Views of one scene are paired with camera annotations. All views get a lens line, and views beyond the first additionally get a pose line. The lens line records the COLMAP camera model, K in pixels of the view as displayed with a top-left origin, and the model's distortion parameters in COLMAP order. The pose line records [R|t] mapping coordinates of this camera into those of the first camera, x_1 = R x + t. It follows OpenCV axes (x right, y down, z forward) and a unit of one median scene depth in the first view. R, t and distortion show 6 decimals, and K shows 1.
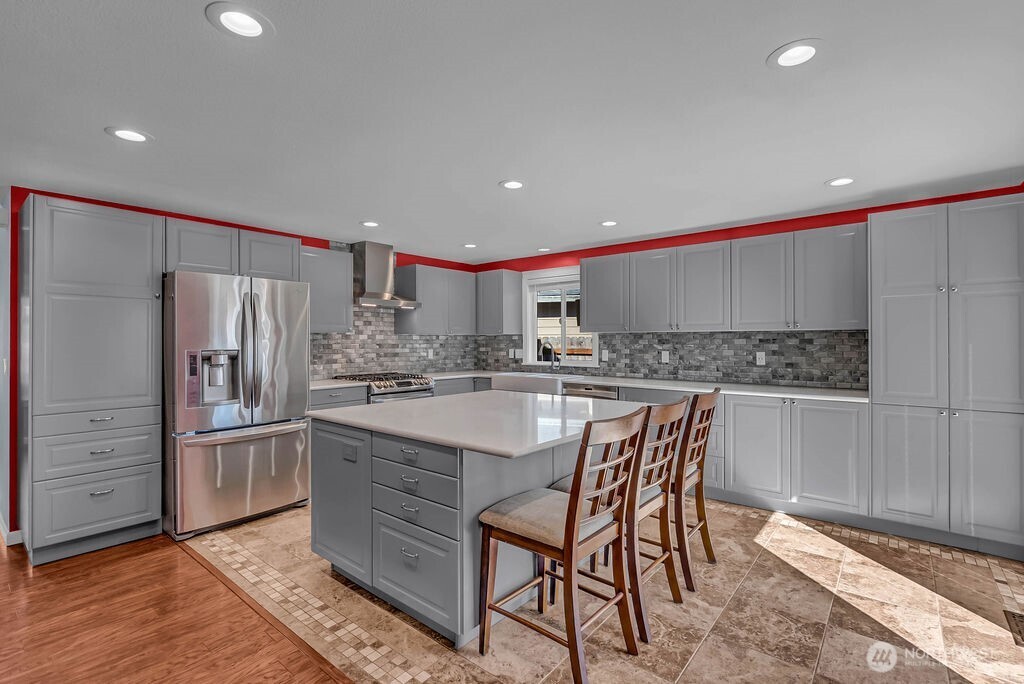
lens RADIAL K [[469.1, 0, 510.2], [0, 469.1, 341.0], [0, 0, 1]] dist [-0.003873, 0.001199]
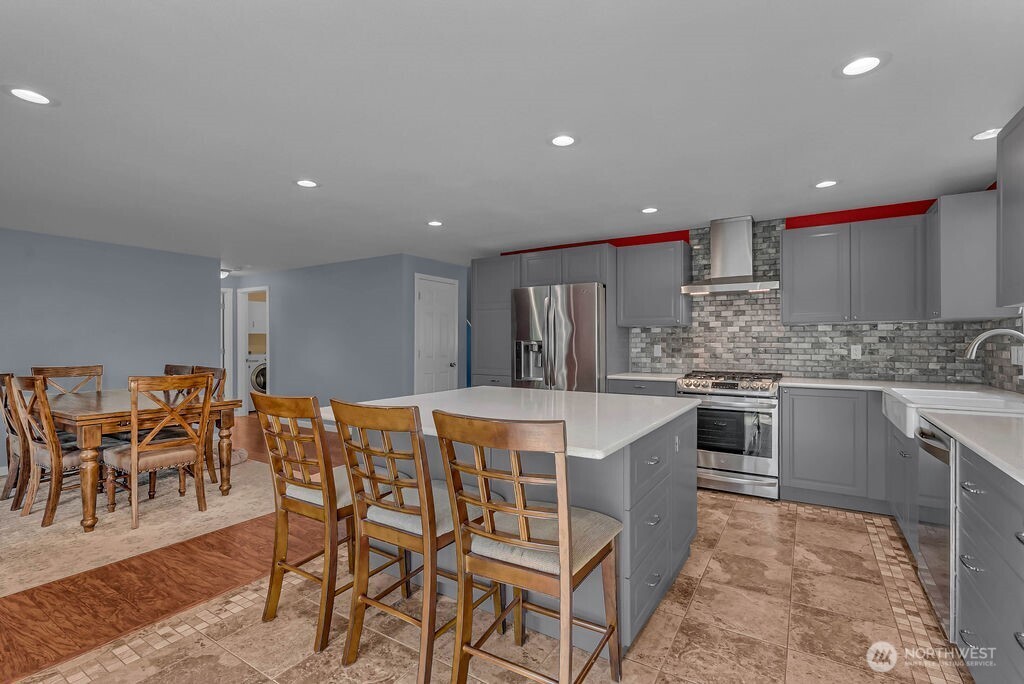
lens RADIAL K [[469.1, 0, 518.9], [0, 469.1, 339.4], [0, 0, 1]] dist [-0.003873, 0.001199]
pose [[0.136430, 0.001710, -0.990648, 0.518149], [0.005921, 0.999979, 0.002542, 0.006274], [0.990632, -0.006213, 0.136417, 0.515609]]
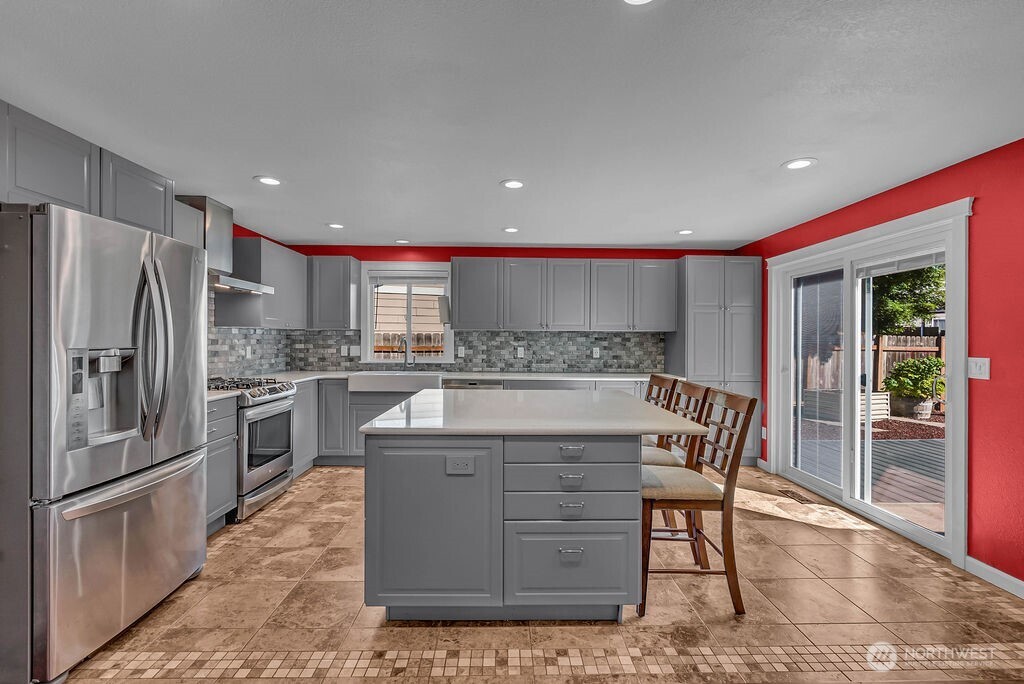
lens RADIAL K [[469.1, 0, 512.1], [0, 469.1, 341.9], [0, 0, 1]] dist [-0.003873, 0.001199]
pose [[0.756375, 0.003567, 0.654128, -0.419708], [-0.008950, 0.999948, 0.004896, 0.003118], [-0.654077, -0.009558, 0.756368, 0.146361]]
